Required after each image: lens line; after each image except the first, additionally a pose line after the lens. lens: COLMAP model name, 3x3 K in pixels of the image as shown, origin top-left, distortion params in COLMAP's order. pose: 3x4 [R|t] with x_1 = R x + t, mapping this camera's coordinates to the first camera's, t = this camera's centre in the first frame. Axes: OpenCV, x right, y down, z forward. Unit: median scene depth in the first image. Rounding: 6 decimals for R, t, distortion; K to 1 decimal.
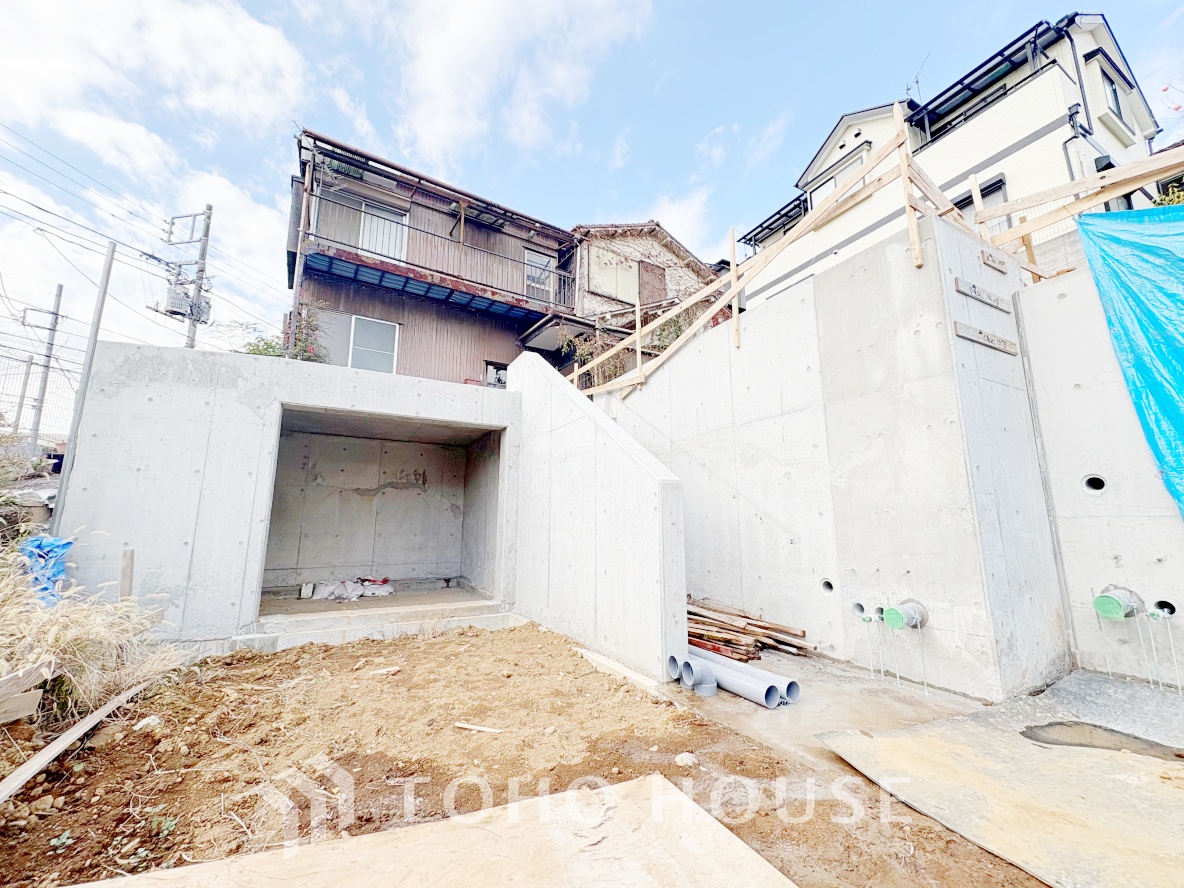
lens RADIAL K [[468.2, 0, 592.5], [0, 468.2, 443.0], [0, 0, 1]] dist [-0.001254, 0.000204]
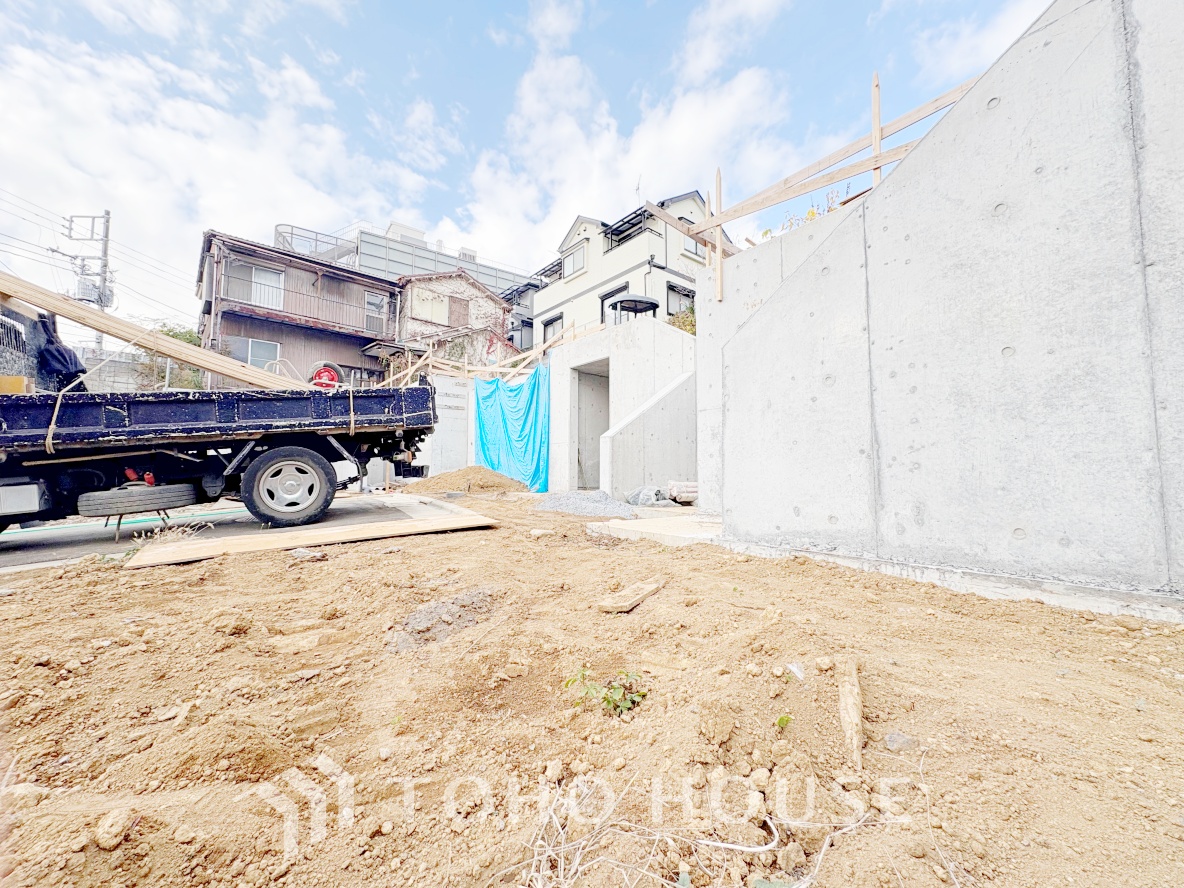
lens RADIAL K [[468.2, 0, 592.3], [0, 468.2, 444.2], [0, 0, 1]] dist [-0.001254, 0.000204]
pose [[0.980566, 0.015625, 0.195568, 0.366000], [-0.036237, 0.994097, 0.102264, -0.103415], [-0.192816, -0.107364, 0.975344, -0.898609]]
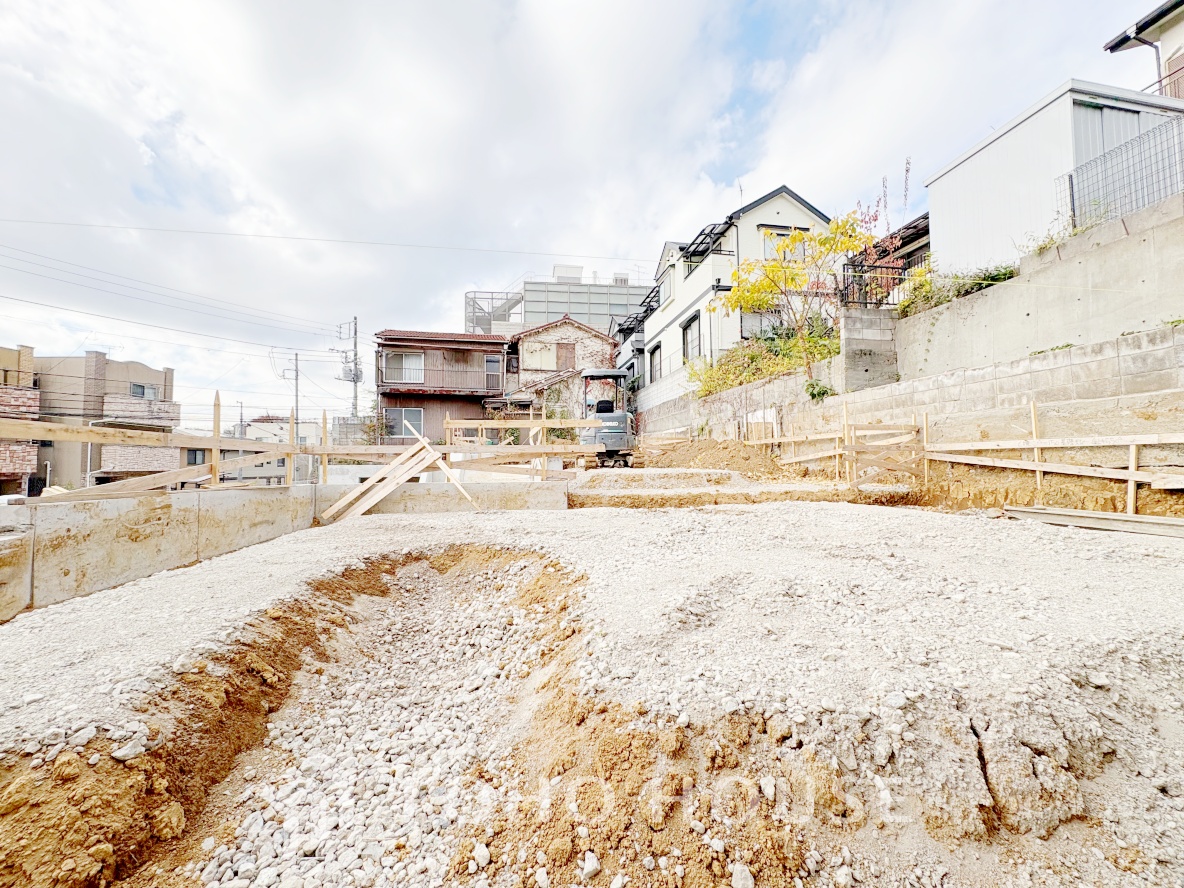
lens RADIAL K [[468.2, 0, 592.4], [0, 468.2, 443.4], [0, 0, 1]] dist [-0.001254, 0.000204]
pose [[0.954687, -0.022405, -0.296766, 0.996178], [0.060950, 0.990746, 0.121275, -0.305236], [0.291303, -0.133868, 0.947218, -0.880286]]
